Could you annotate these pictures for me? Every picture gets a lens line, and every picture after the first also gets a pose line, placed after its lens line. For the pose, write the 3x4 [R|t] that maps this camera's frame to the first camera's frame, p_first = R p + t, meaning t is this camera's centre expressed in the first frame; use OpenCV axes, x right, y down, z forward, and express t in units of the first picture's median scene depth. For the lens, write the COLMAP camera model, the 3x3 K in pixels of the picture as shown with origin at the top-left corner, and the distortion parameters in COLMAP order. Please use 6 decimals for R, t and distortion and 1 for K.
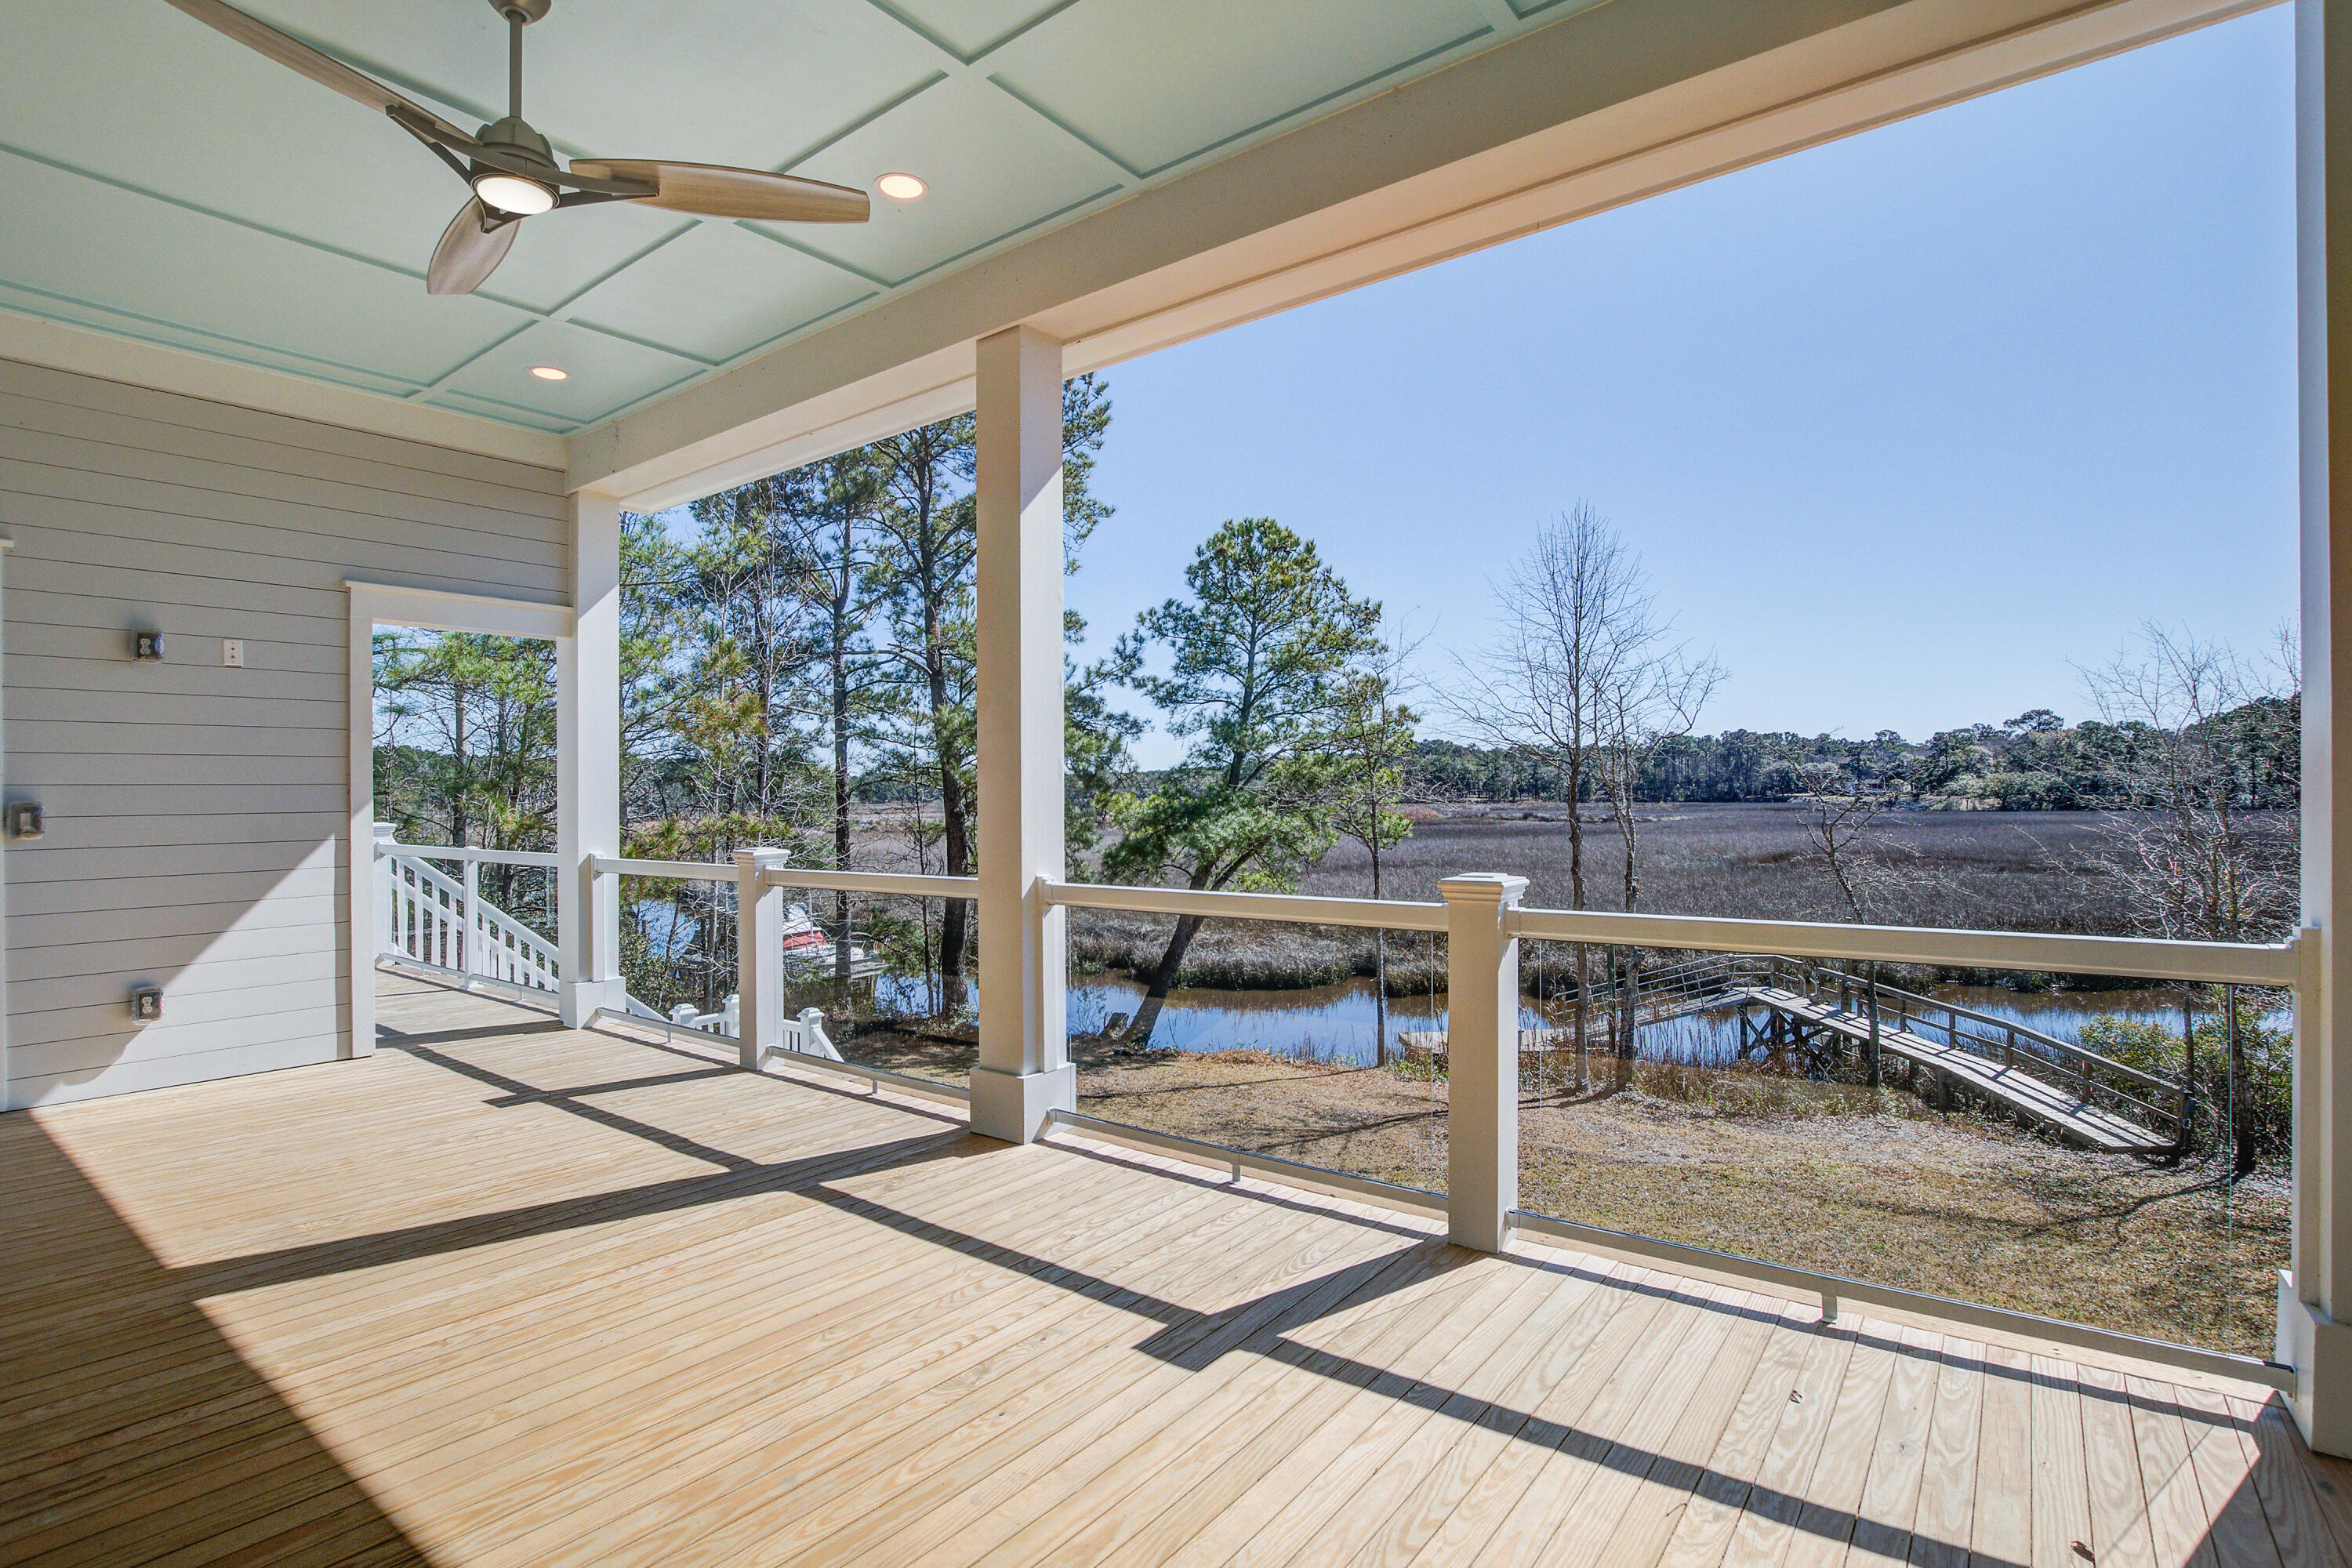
lens RADIAL K [[1130.0, 0, 1179.5], [0, 1130.0, 786.9], [0, 0, 1]] dist [-0.010302, -0.001492]
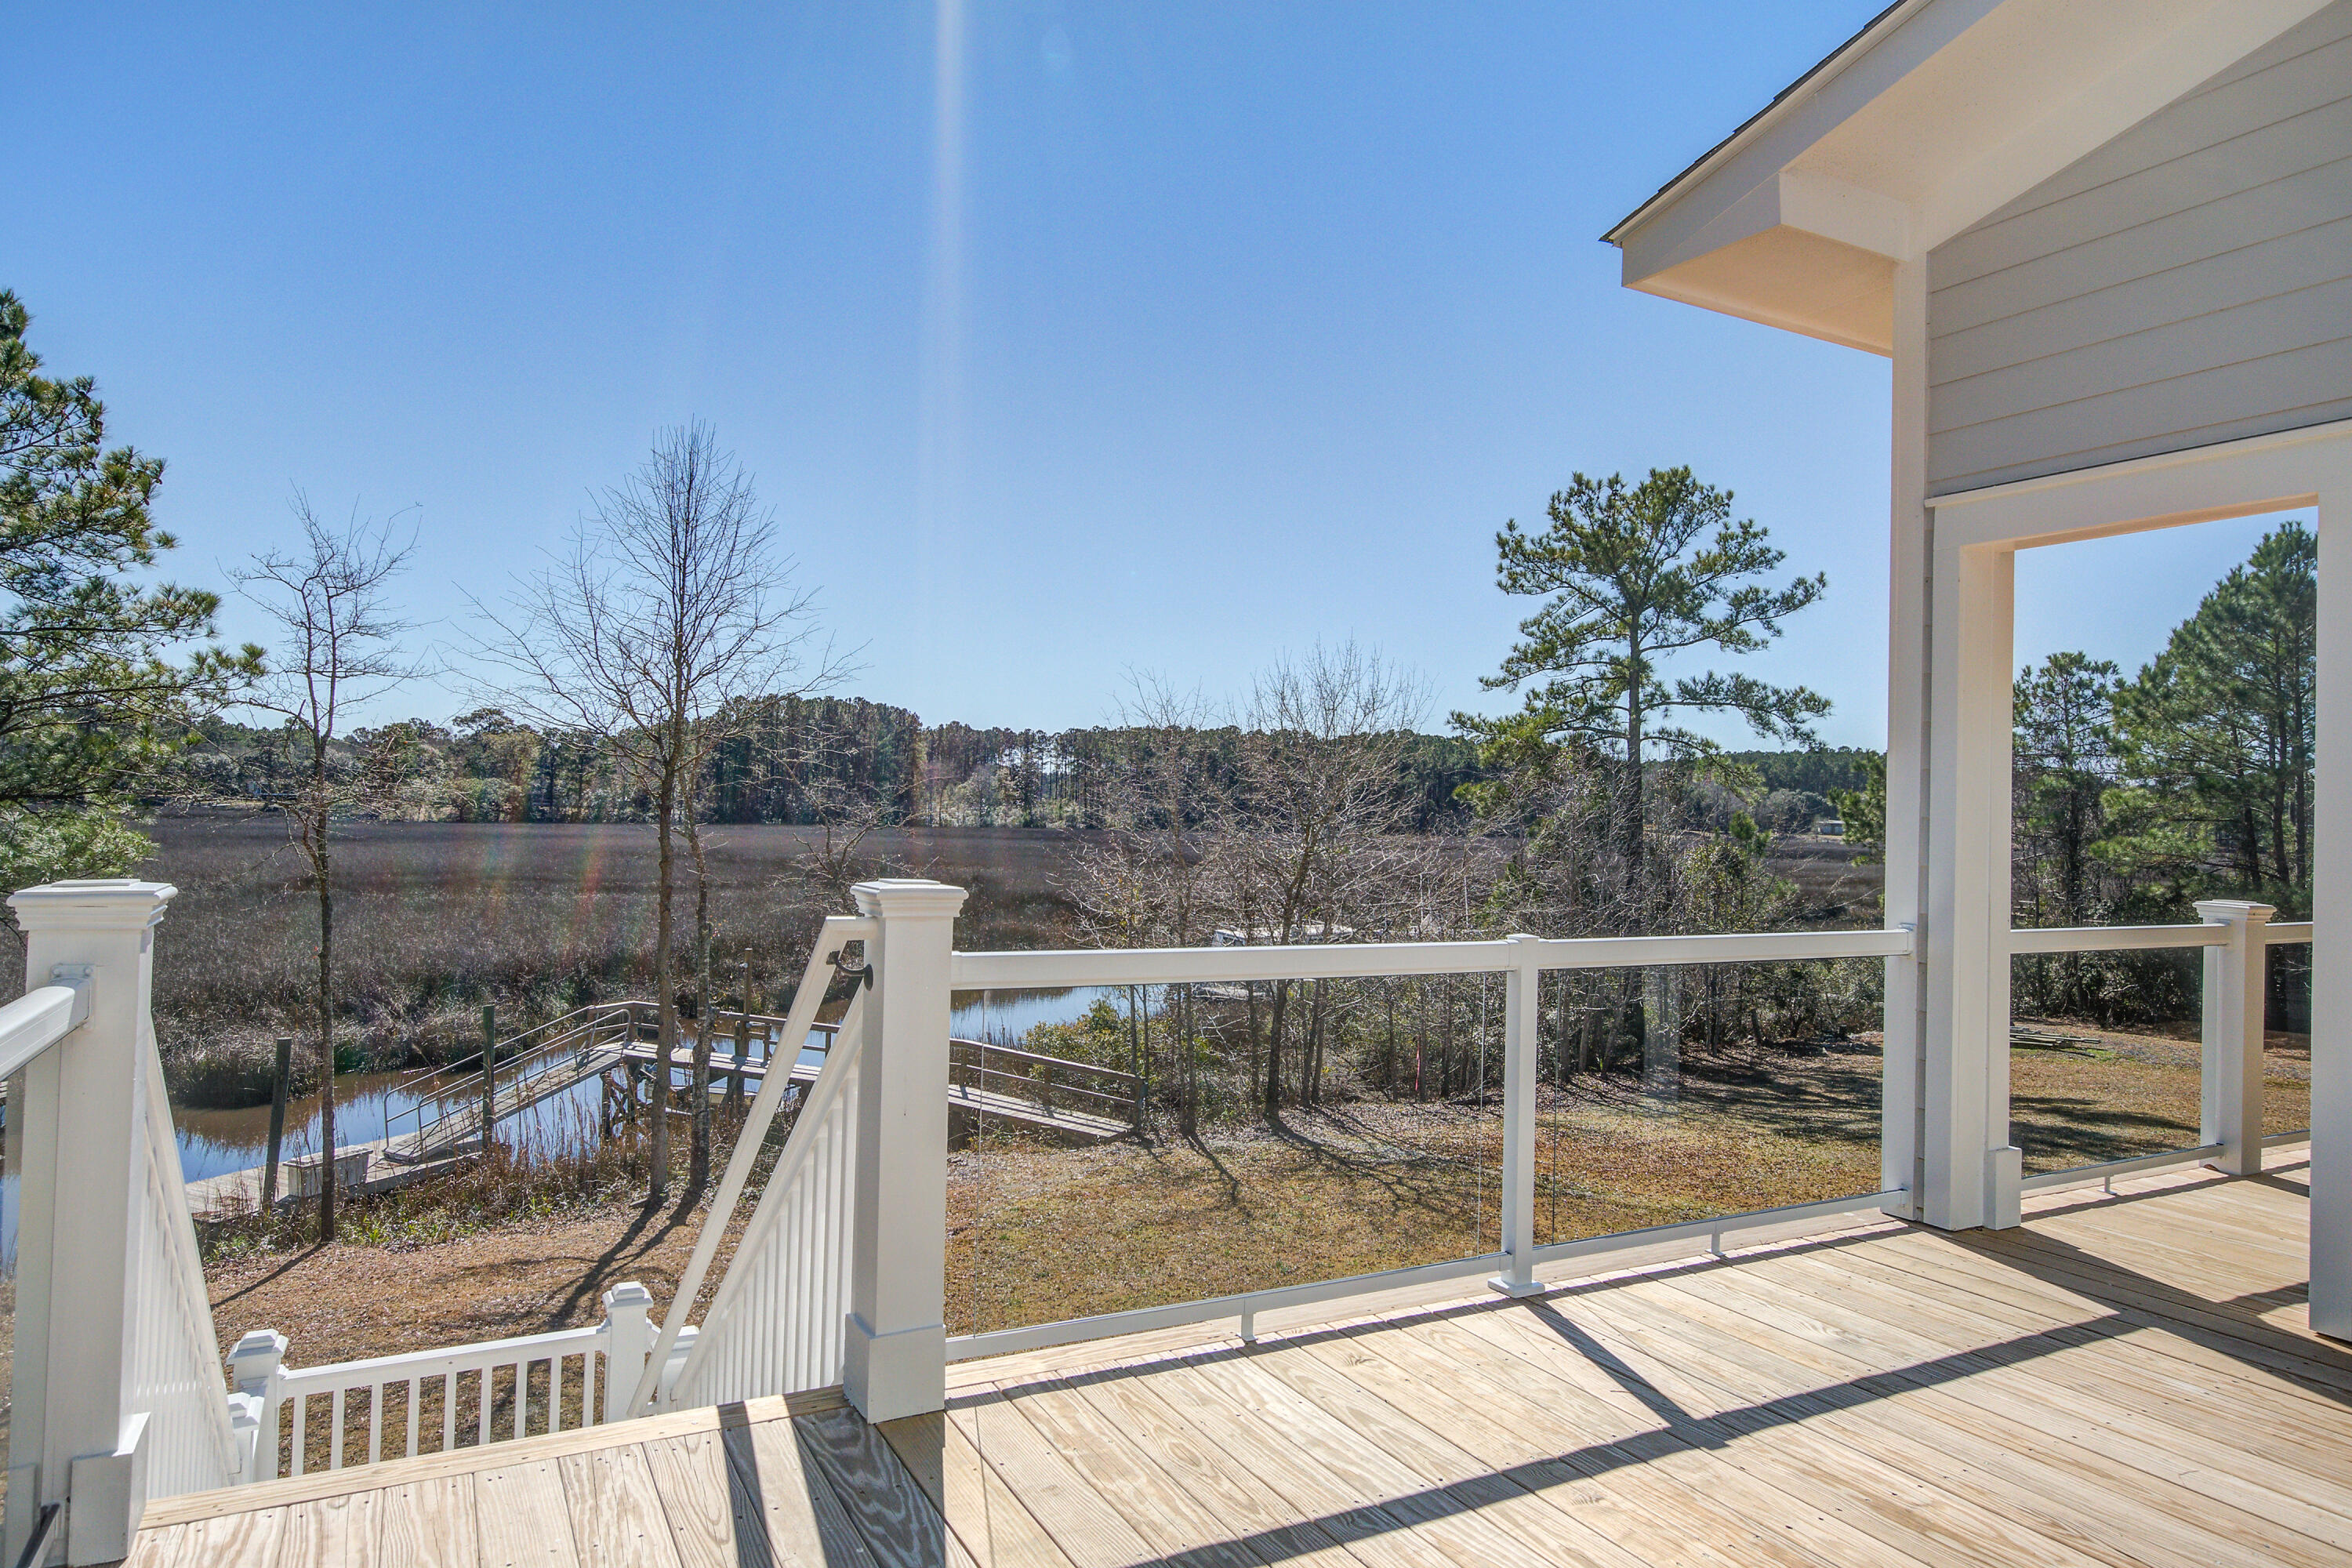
lens RADIAL K [[1438.8, 0, 1182.7], [0, 1438.8, 792.4], [0, 0, 1]] dist [-0.001574, 0.004947]
pose [[0.428750, 0.032182, 0.902850, -0.266866], [-0.034565, 0.999218, -0.019203, 0.003765], [-0.902762, -0.022973, 0.429527, 0.204926]]
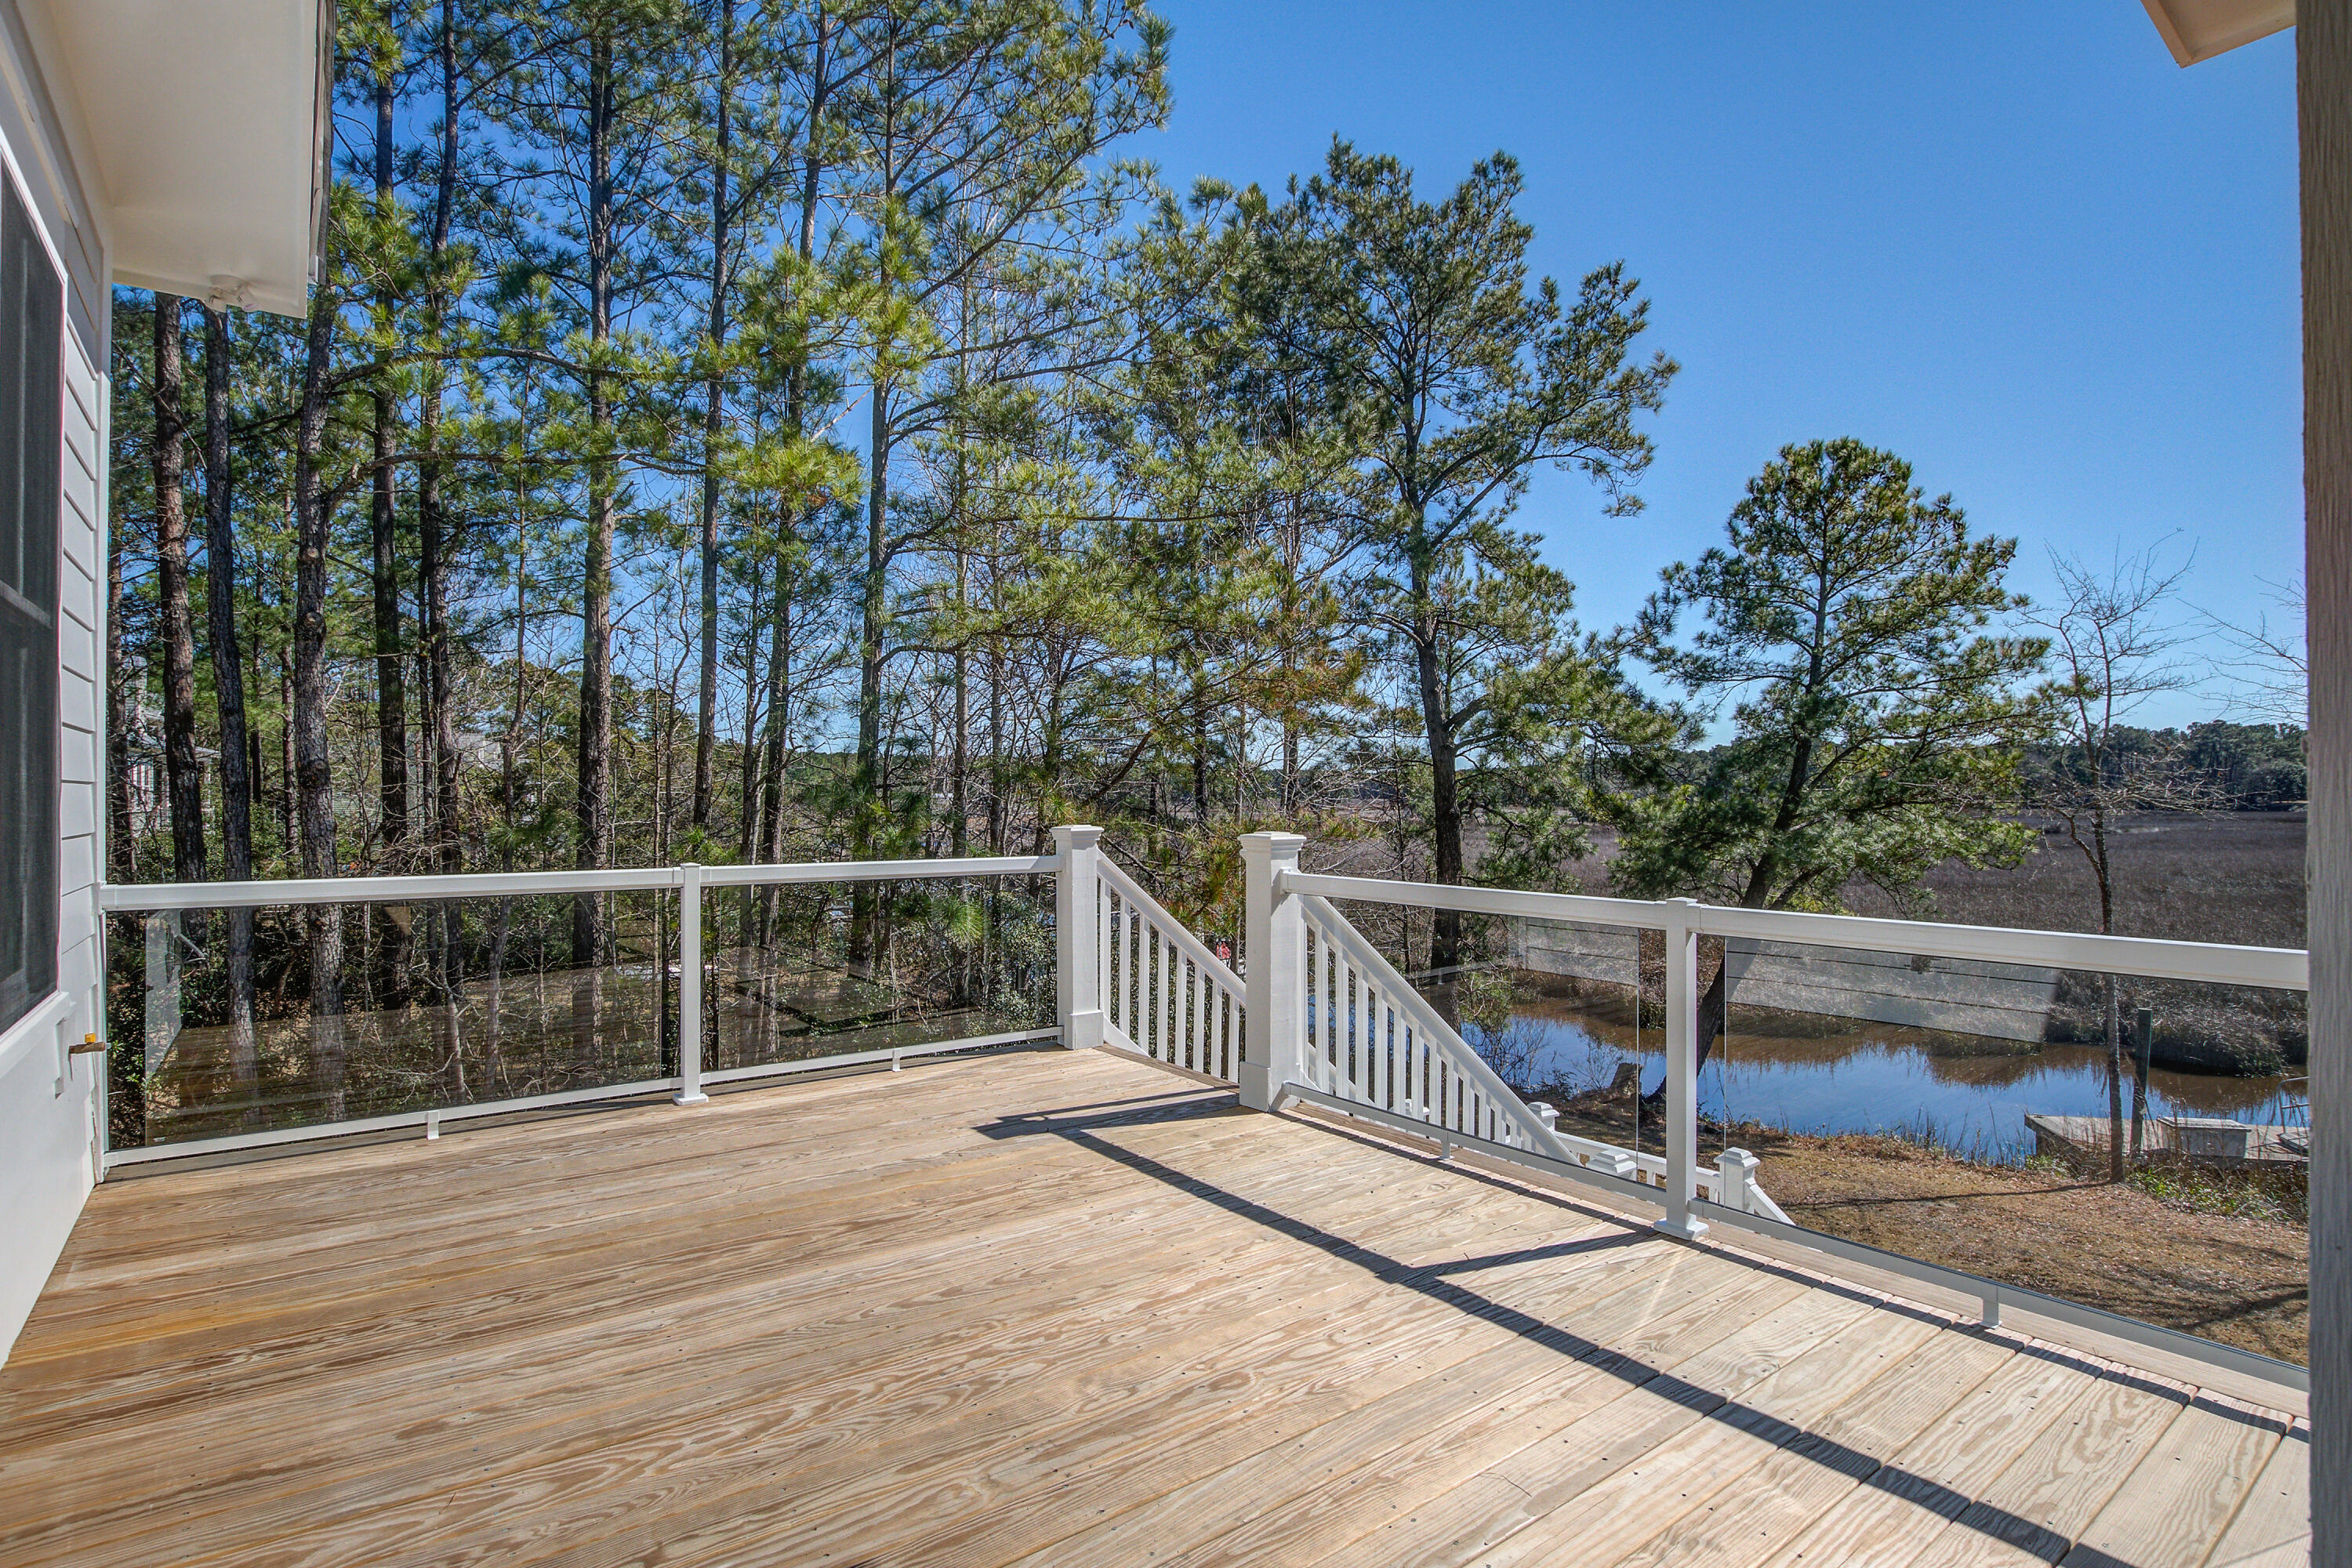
lens RADIAL K [[1146.6, 0, 1154.0], [0, 1146.6, 784.2], [0, 0, 1]] dist [-0.013585, 0.000415]
pose [[0.960501, 0.007085, -0.278188, -0.162755], [-0.007295, 0.999973, 0.000282, 0.002673], [0.278183, 0.001758, 0.960527, 0.120490]]
